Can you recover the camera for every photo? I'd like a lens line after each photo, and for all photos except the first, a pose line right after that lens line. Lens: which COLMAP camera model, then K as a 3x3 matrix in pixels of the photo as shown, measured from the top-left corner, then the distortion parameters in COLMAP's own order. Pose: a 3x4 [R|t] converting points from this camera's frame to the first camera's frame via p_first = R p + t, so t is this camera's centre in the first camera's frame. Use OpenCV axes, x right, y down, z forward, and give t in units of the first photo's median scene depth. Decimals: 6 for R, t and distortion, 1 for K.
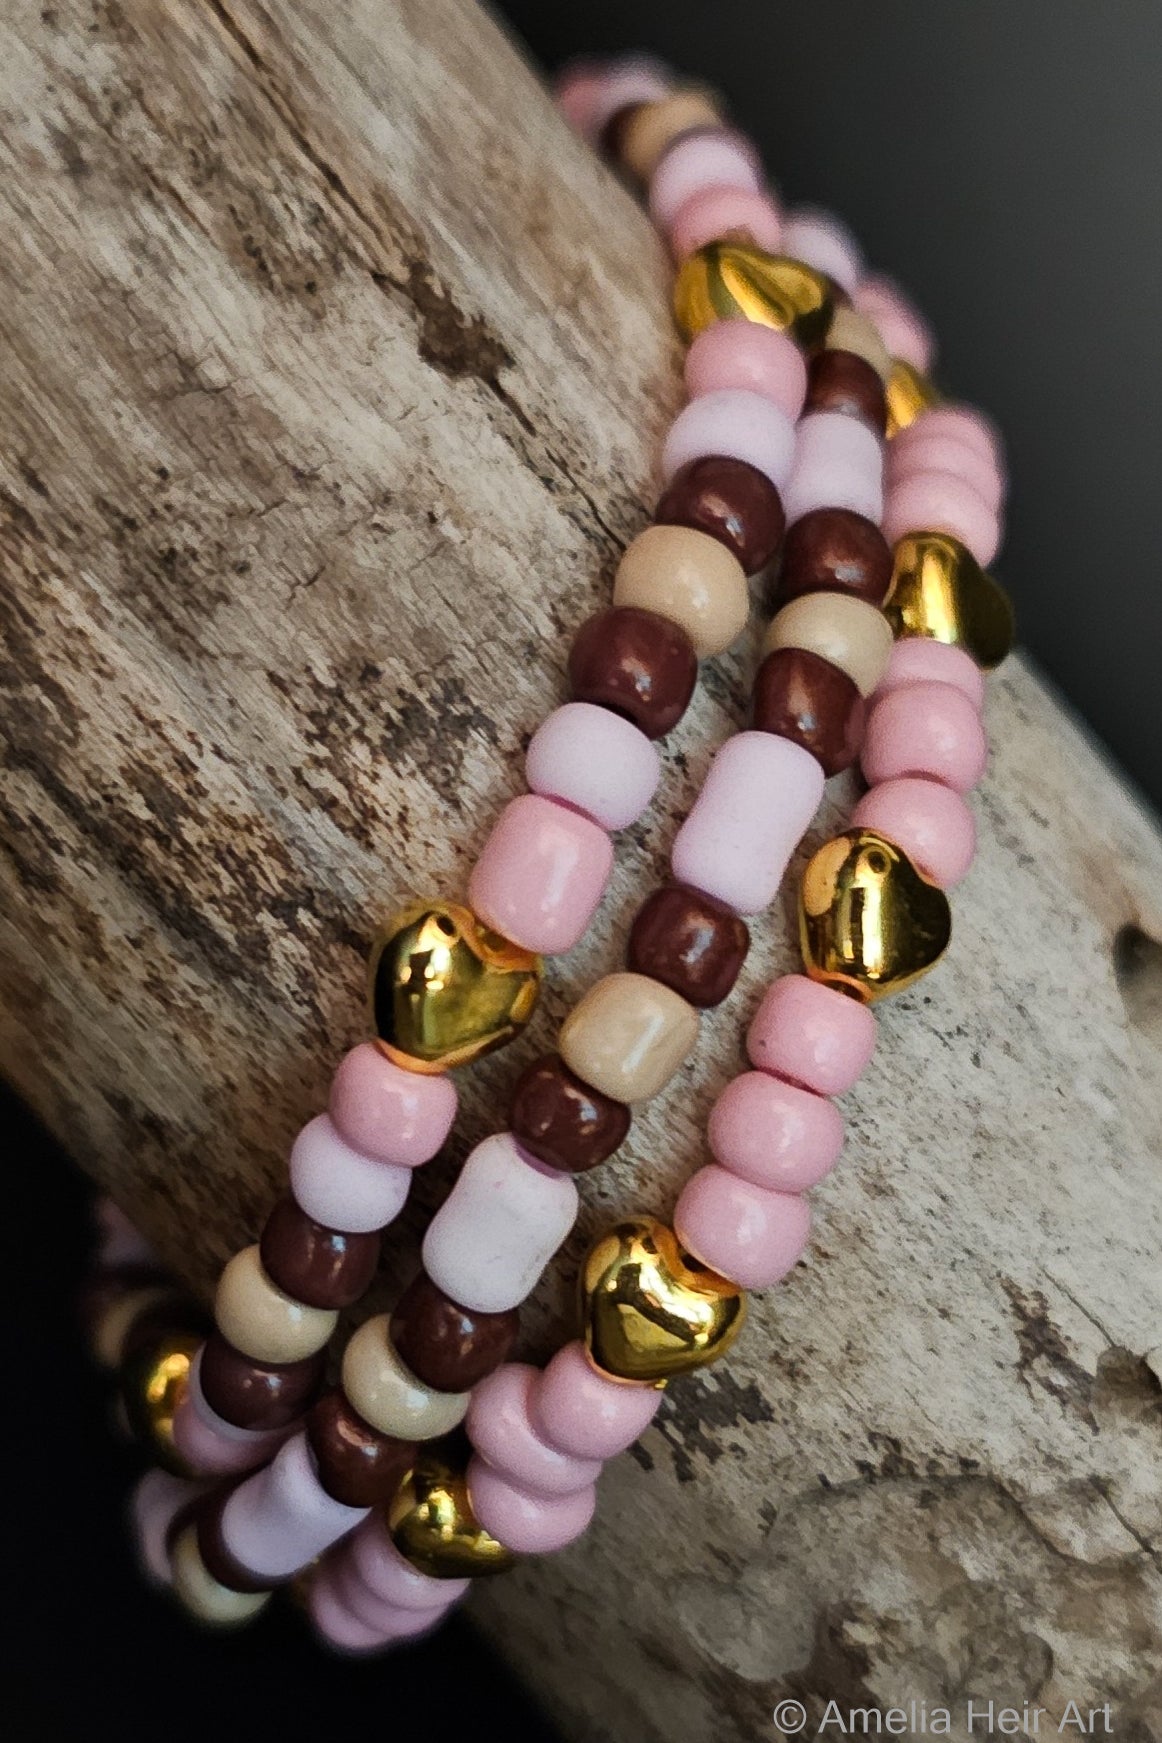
lens RADIAL K [[3048.6, 0, 649.9], [0, 3048.6, 1067.6], [0, 0, 1]] dist [0.122675, -1.189486]
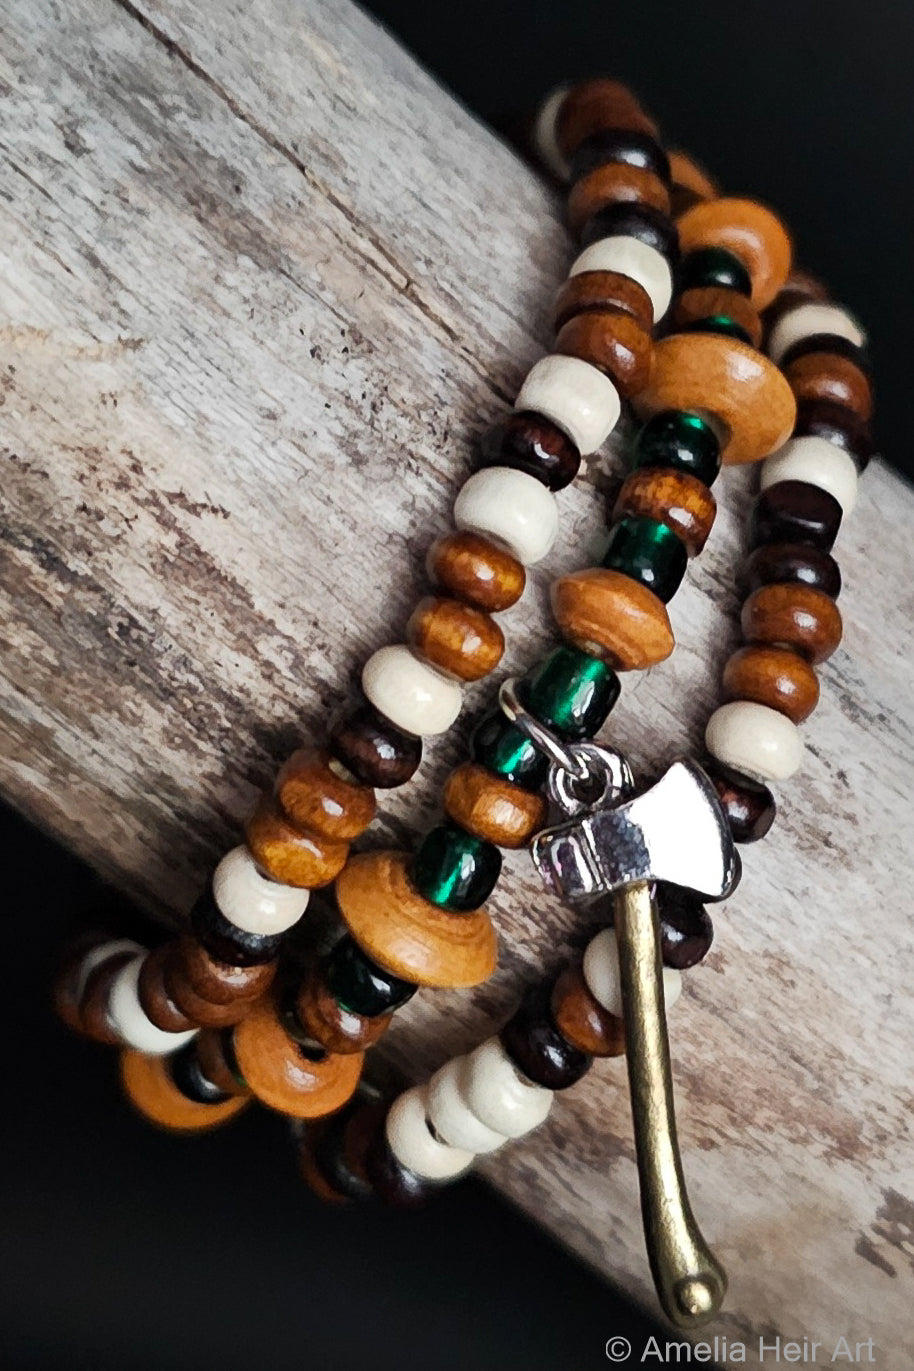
lens RADIAL K [[2954.8, 0, 498.2], [0, 2954.8, 580.6], [0, 0, 1]] dist [0.251734, -2.396057]
pose [[0.982940, -0.181000, 0.032681, -0.171910], [0.180093, 0.983226, 0.028876, -0.258256], [-0.037360, -0.022498, 0.999049, -0.317625]]
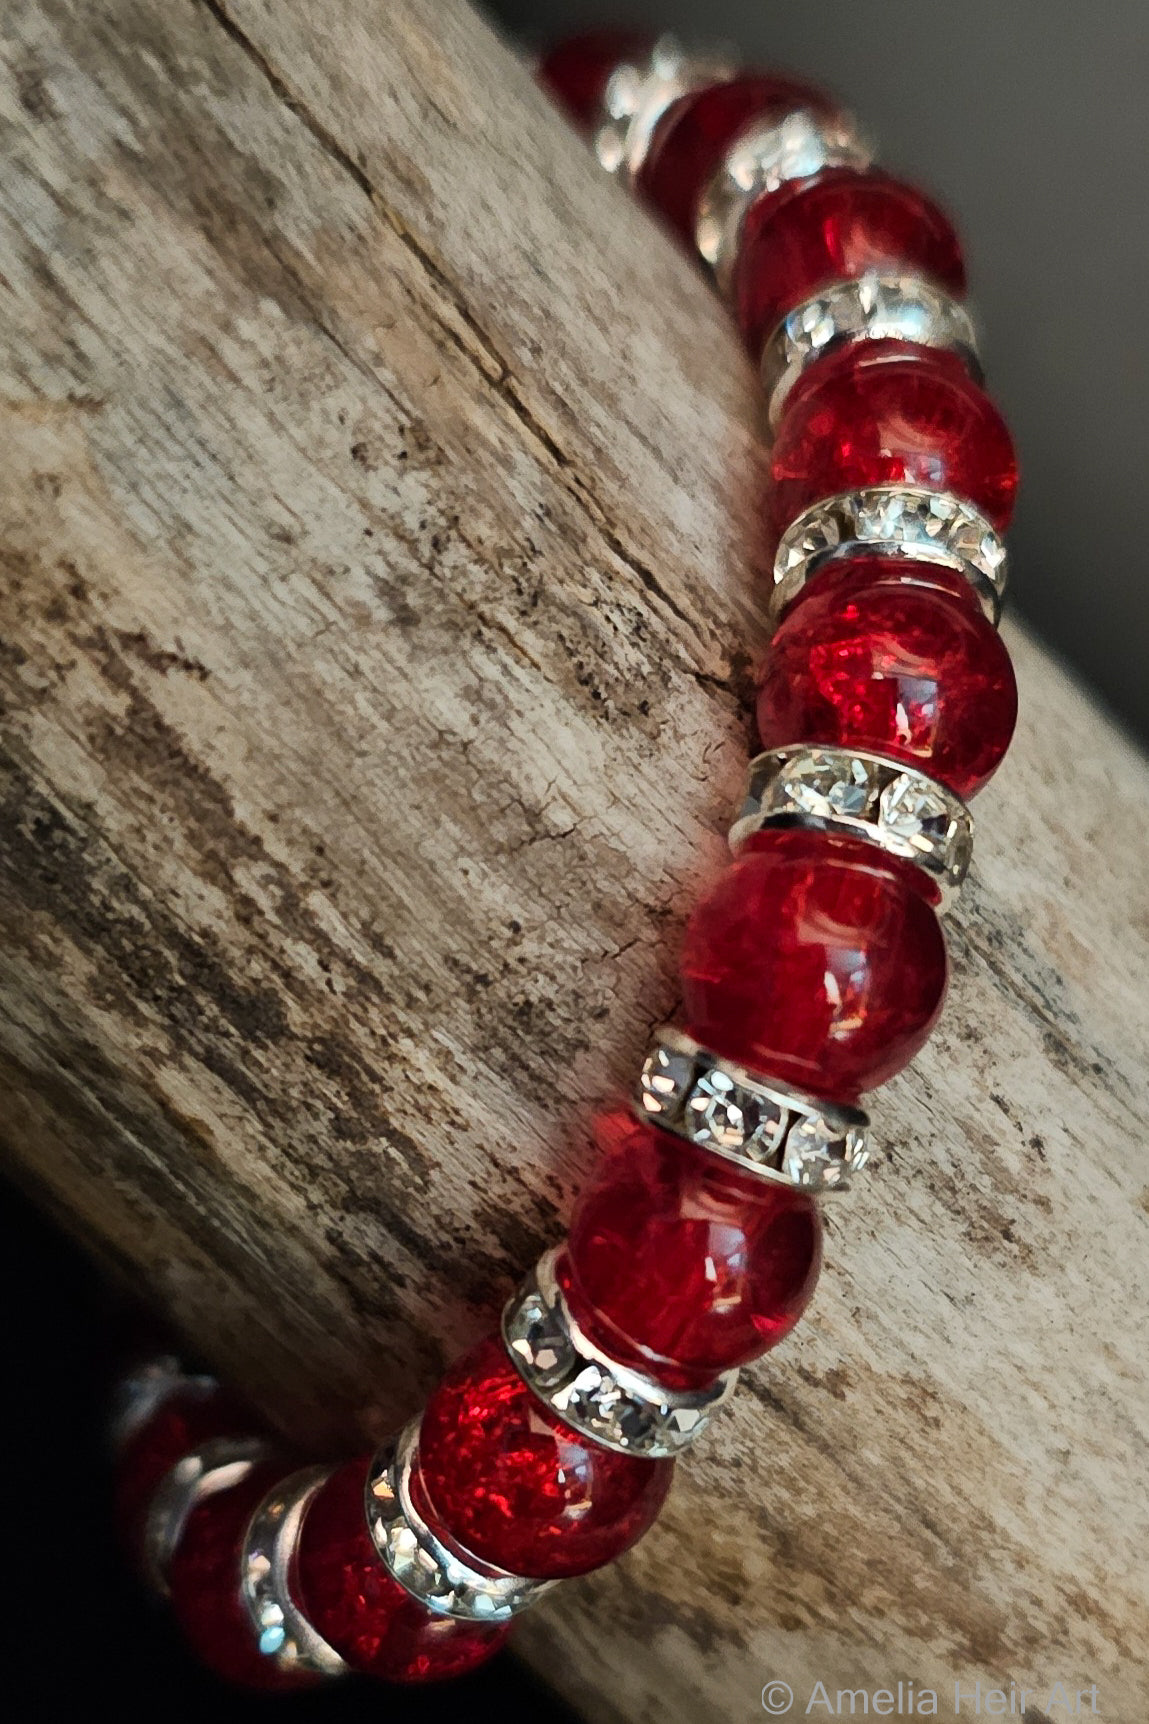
lens RADIAL K [[3015.3, 0, 642.6], [0, 3015.3, 1056.0], [0, 0, 1]] dist [0.122675, -1.189486]
pose [[0.995273, -0.079751, 0.055420, -0.170280], [0.074777, 0.993426, 0.086679, -0.226882], [-0.061969, -0.082125, 0.994694, 0.056078]]
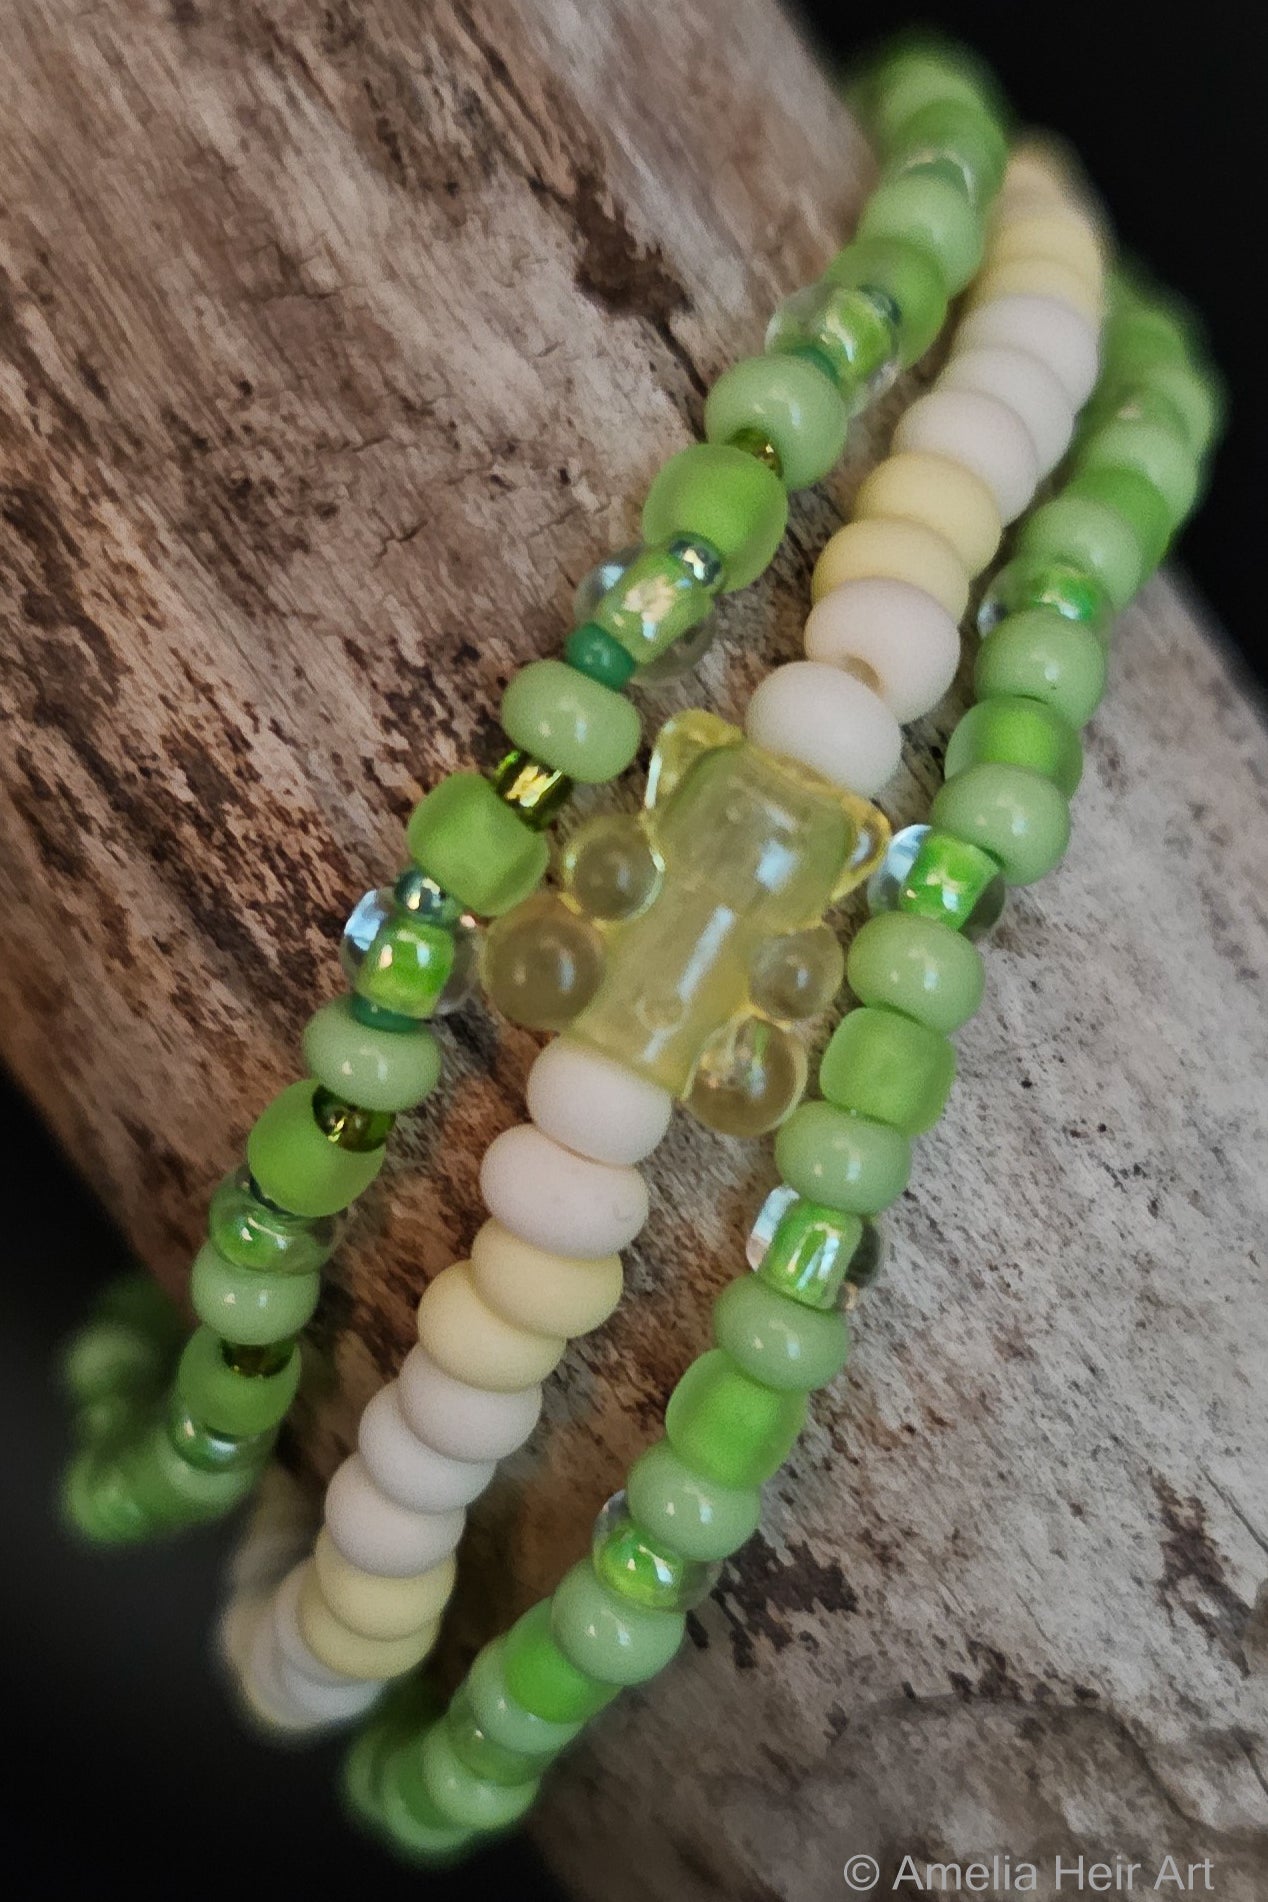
lens RADIAL K [[3041.0, 0, 644.7], [0, 3041.0, 1101.2], [0, 0, 1]] dist [0.066909, -0.902893]
pose [[0.989398, 0.118486, -0.083986, 0.039316], [-0.119644, 0.992777, -0.008879, -0.007533], [0.082327, 0.018834, 0.996427, 0.184727]]
